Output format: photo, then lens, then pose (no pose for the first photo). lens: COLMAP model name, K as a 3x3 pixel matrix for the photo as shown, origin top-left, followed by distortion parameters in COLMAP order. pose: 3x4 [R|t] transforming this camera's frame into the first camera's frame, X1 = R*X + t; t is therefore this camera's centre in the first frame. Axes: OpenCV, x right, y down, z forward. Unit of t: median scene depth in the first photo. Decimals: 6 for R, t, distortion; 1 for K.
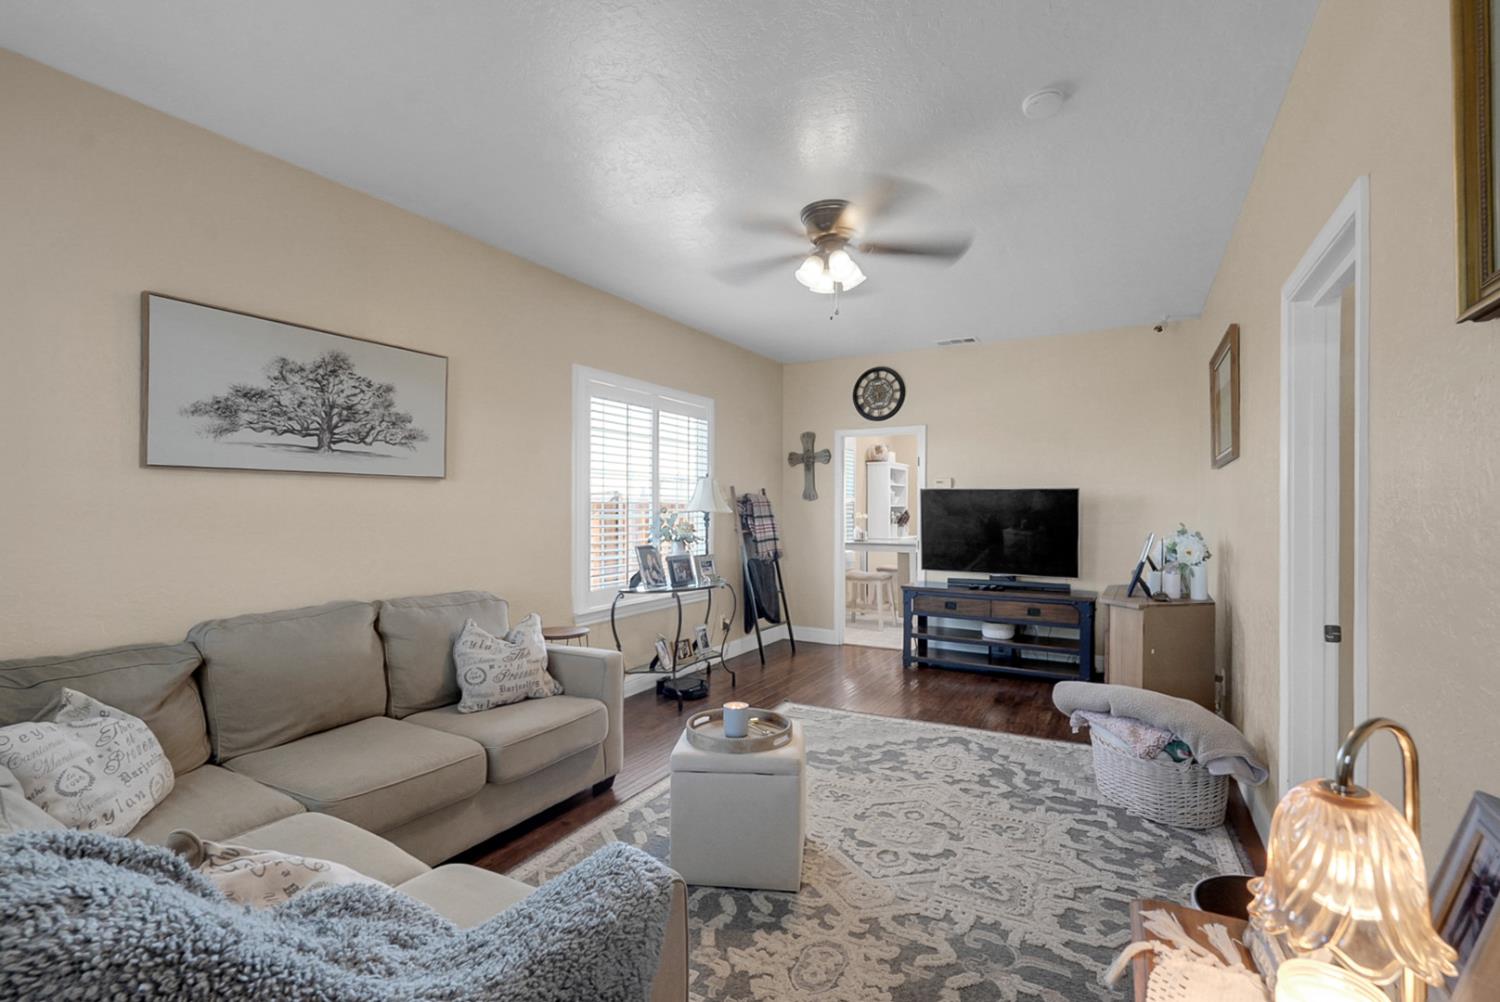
lens RADIAL K [[678.9, 0, 758.6], [0, 678.9, 504.8], [0, 0, 1]] dist [-0.012606, 0.006109]
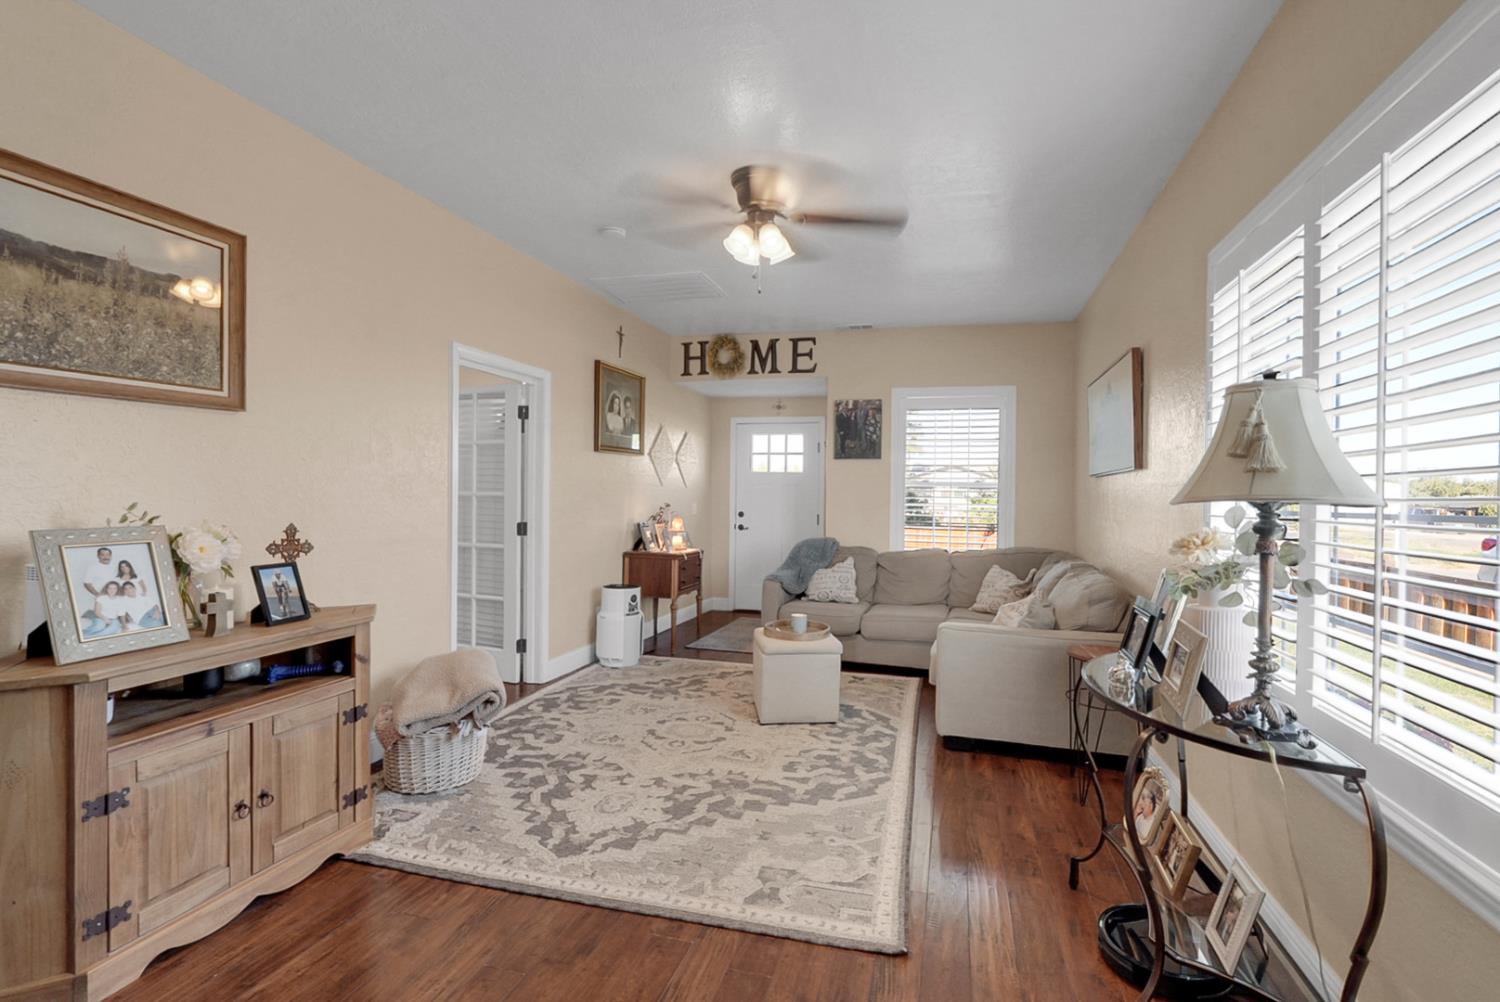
lens RADIAL K [[678.9, 0, 758.3], [0, 678.9, 496.9], [0, 0, 1]] dist [-0.012606, 0.006109]
pose [[-0.977941, -0.018026, -0.208103, 0.313610], [-0.017496, 0.999837, -0.004386, 0.020302], [0.208148, -0.000648, -0.978097, 1.996224]]
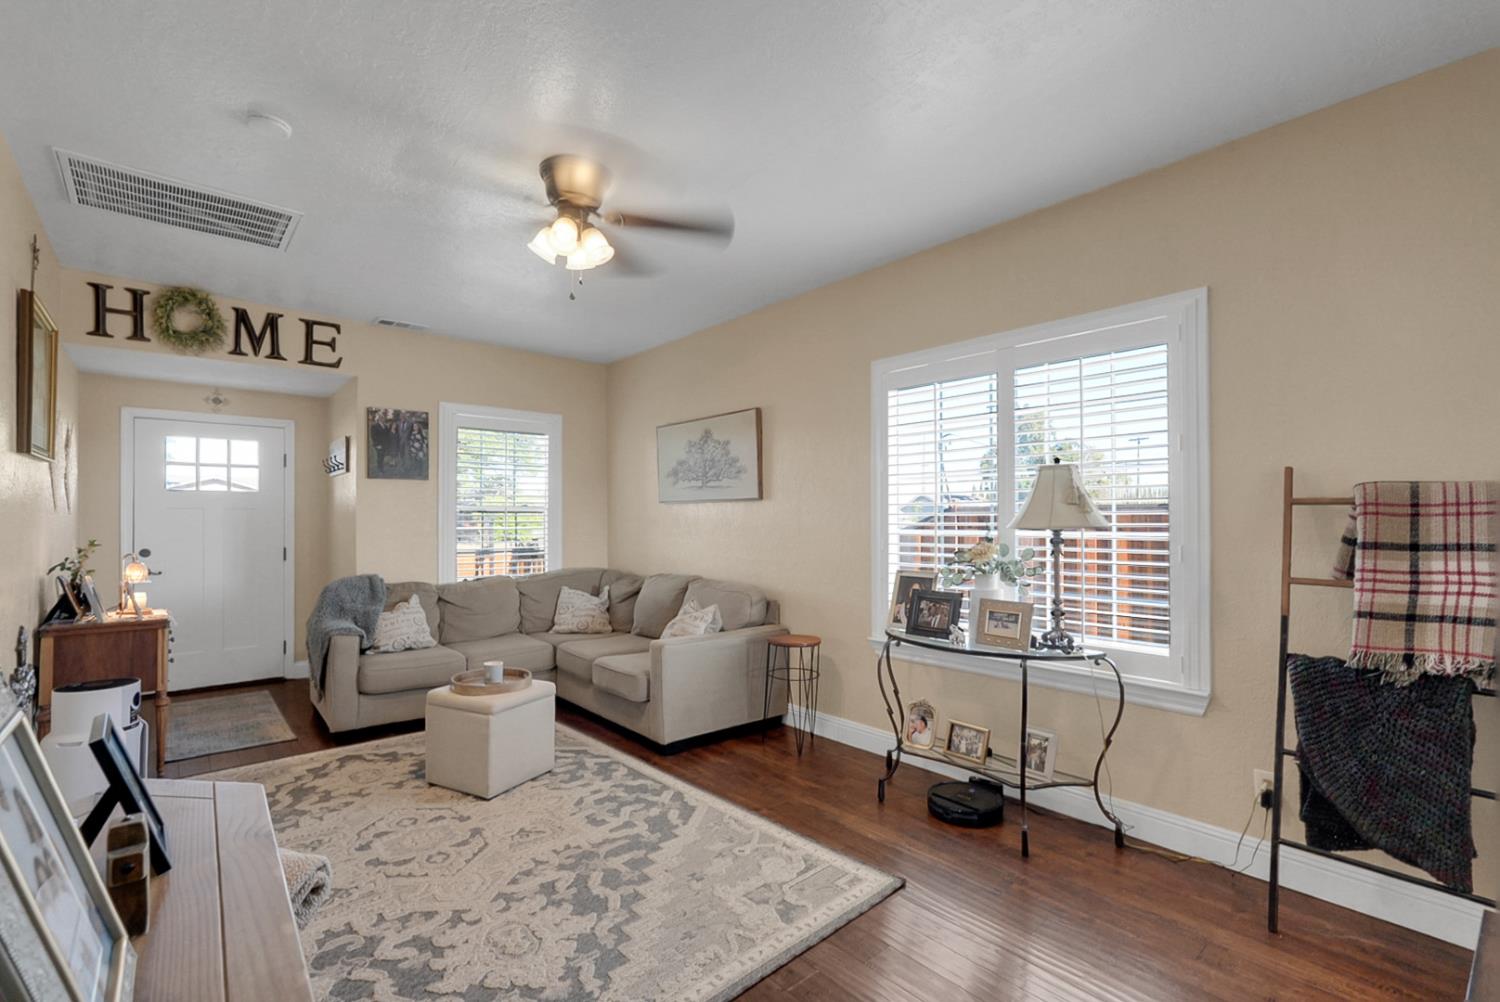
lens RADIAL K [[678.9, 0, 743.8], [0, 678.9, 514.2], [0, 0, 1]] dist [-0.012606, 0.006109]
pose [[-0.360078, -0.008831, -0.932880, 0.845239], [0.005111, 0.999922, -0.011438, 0.007353], [0.932908, -0.008887, -0.360005, 1.551004]]
